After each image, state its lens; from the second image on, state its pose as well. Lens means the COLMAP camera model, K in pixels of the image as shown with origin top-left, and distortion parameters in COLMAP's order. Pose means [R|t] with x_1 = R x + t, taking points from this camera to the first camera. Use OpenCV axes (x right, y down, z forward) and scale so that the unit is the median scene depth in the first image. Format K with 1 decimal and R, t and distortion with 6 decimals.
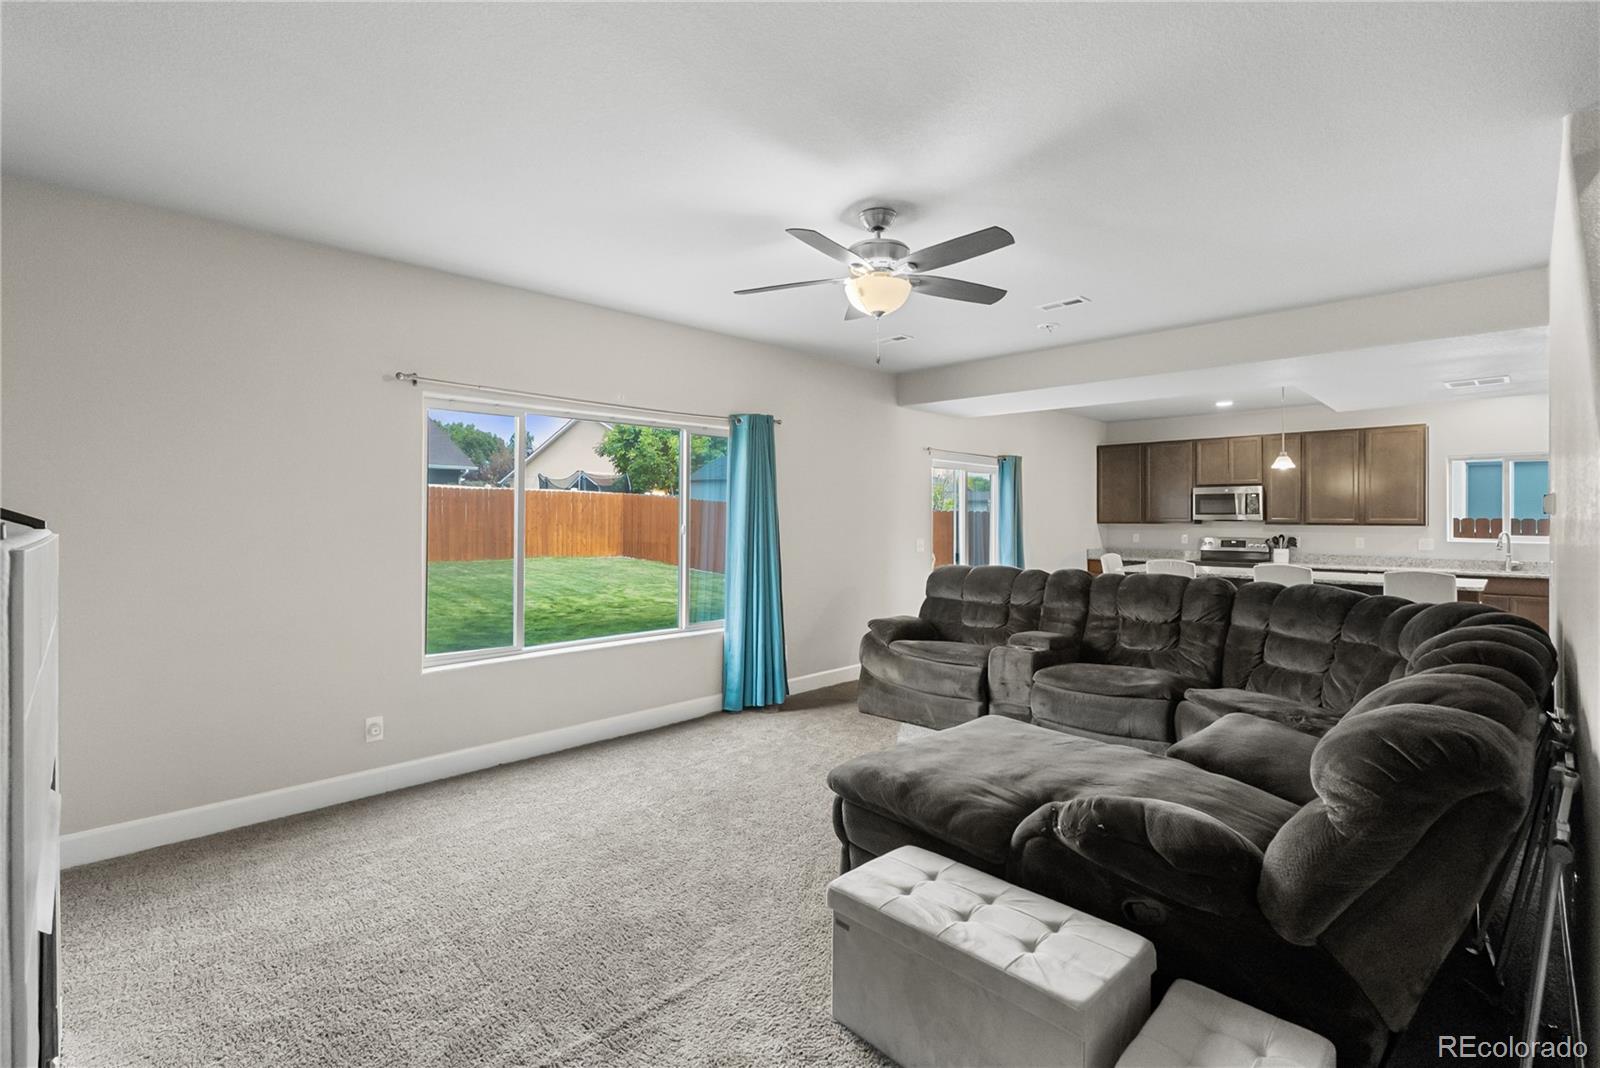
lens RADIAL K [[718.9, 0, 806.4], [0, 718.9, 512.3], [0, 0, 1]] dist [-0.005014, 0.001307]
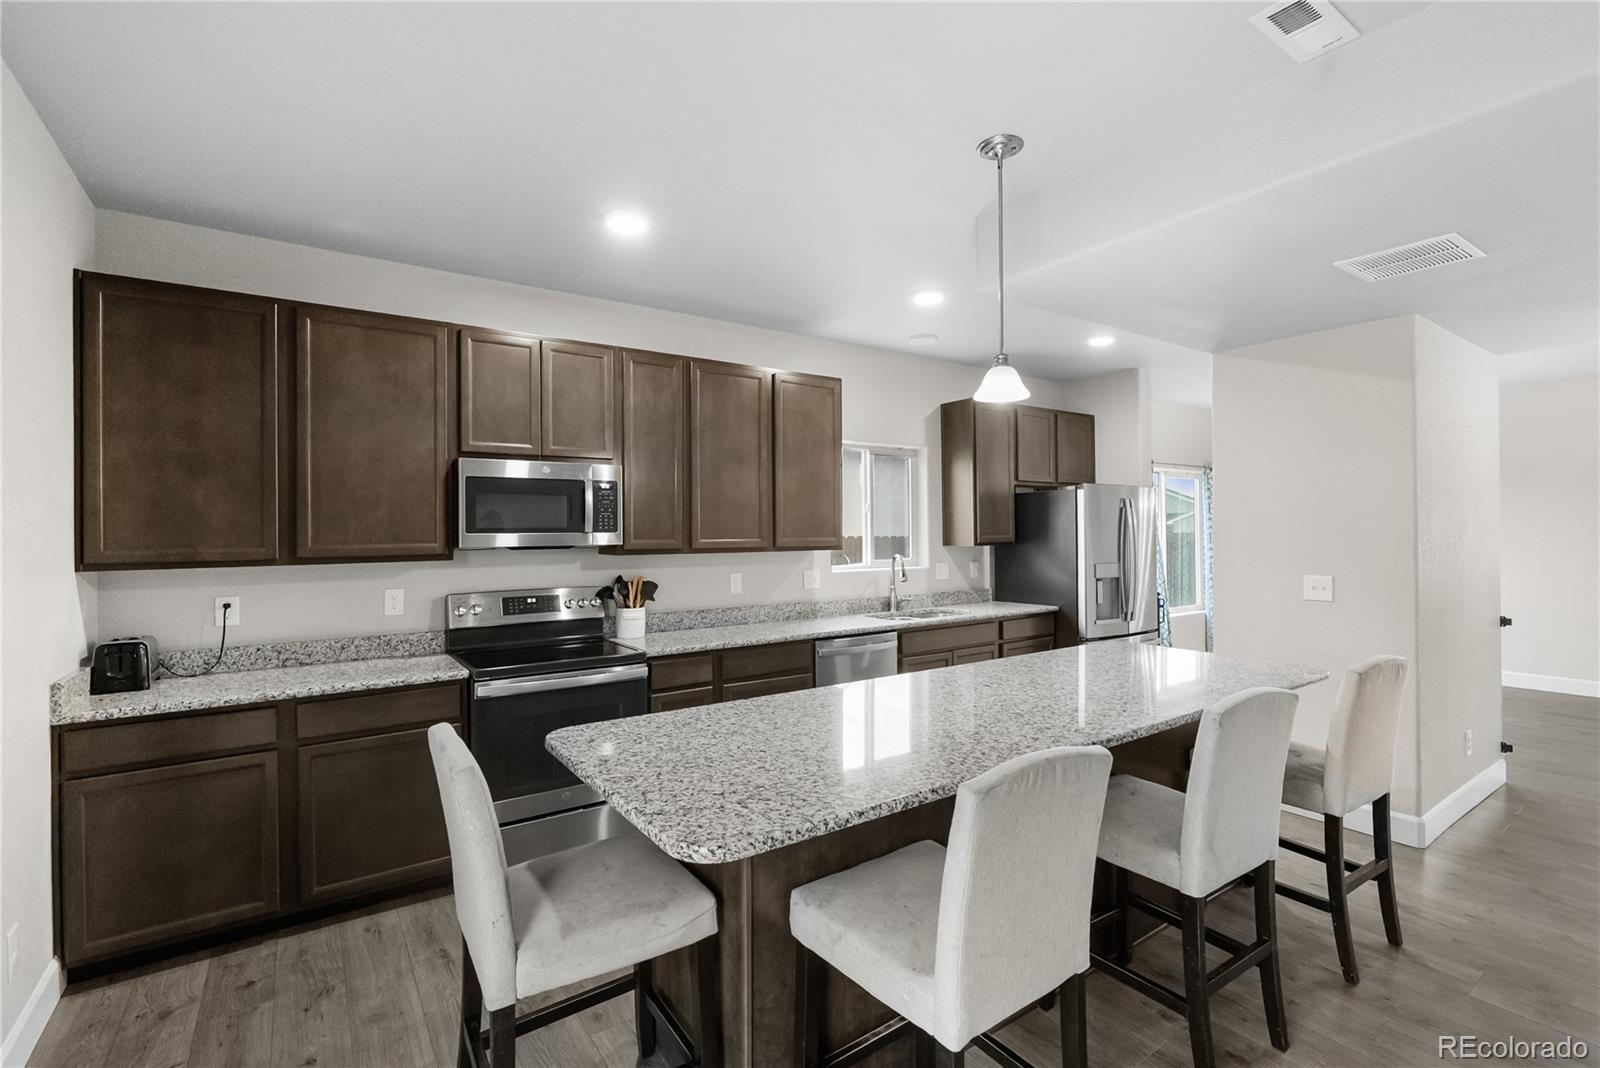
lens RADIAL K [[718.9, 0, 798.8], [0, 718.9, 525.9], [0, 0, 1]] dist [-0.005014, 0.001307]
pose [[0.186378, 0.004683, 0.982467, 0.232986], [0.004218, 0.999976, -0.005567, 0.002252], [-0.982469, 0.005182, 0.186353, 0.805723]]
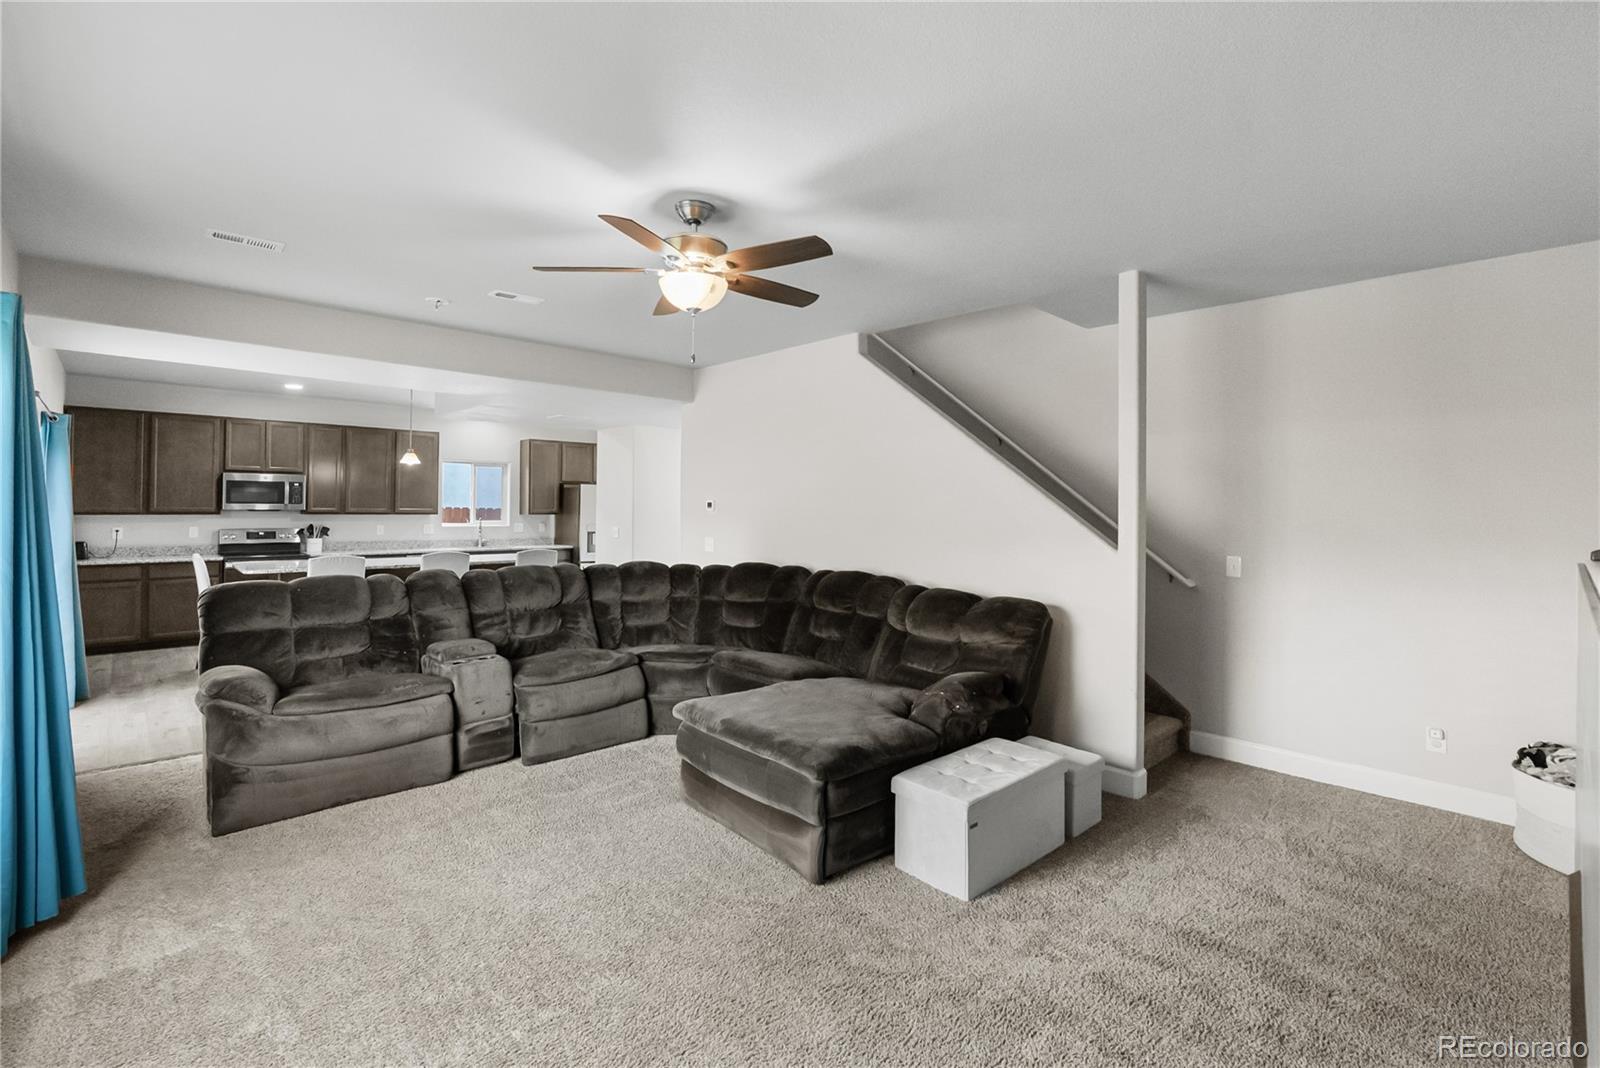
lens RADIAL K [[718.9, 0, 783.9], [0, 718.9, 497.2], [0, 0, 1]] dist [-0.005014, 0.001307]
pose [[0.060510, 0.011597, 0.998100, -0.295742], [-0.015100, 0.999829, -0.010702, -0.005697], [-0.998053, -0.014424, 0.060675, 0.285566]]
